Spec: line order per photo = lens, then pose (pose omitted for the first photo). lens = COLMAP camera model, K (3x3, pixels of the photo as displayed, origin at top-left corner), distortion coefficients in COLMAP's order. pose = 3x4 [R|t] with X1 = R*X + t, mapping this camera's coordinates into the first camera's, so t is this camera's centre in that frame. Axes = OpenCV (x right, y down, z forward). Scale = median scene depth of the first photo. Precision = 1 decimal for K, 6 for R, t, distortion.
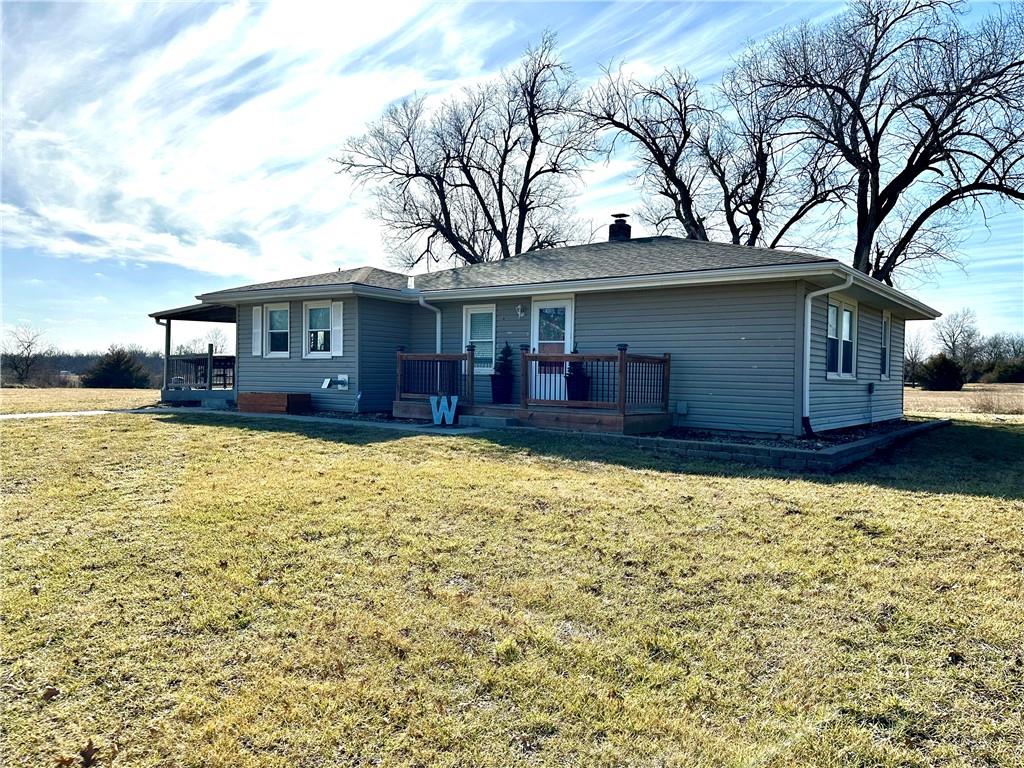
lens RADIAL K [[713.0, 0, 510.3], [0, 713.0, 384.3], [0, 0, 1]] dist [0.095073, -0.123656]
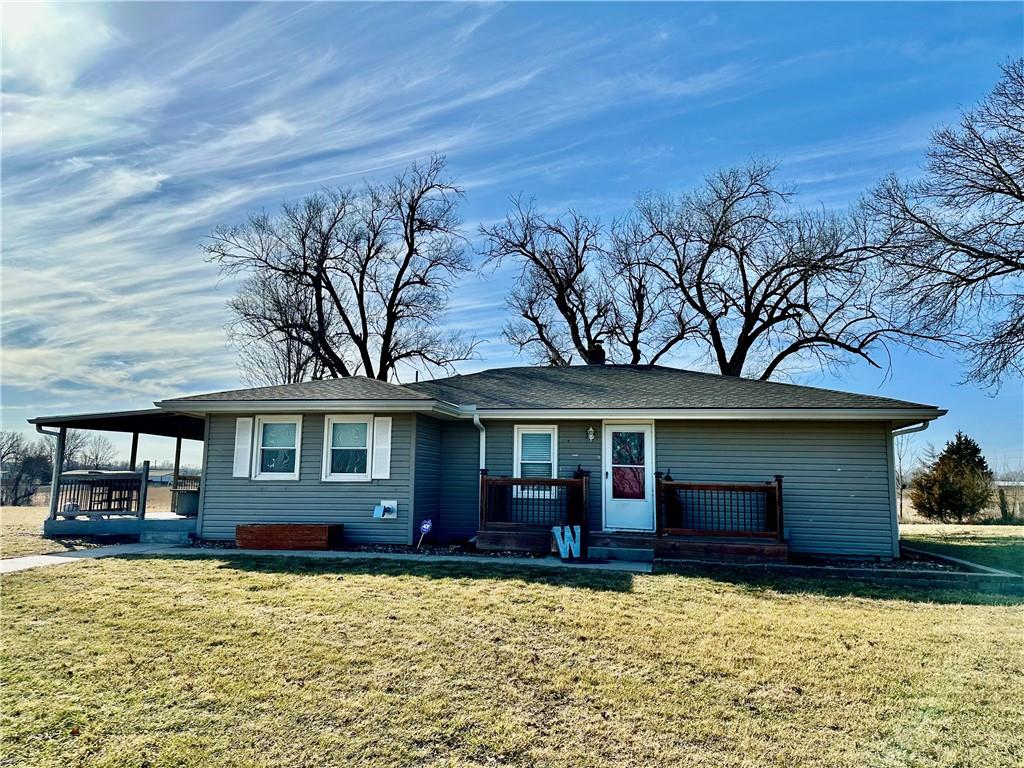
lens RADIAL K [[713.0, 0, 510.3], [0, 713.0, 384.3], [0, 0, 1]] dist [0.095073, -0.123656]
pose [[0.914235, 0.052905, 0.401716, -0.447055], [0.005628, 0.989686, -0.143146, -0.027392], [-0.405146, 0.133130, 0.904507, 0.129654]]
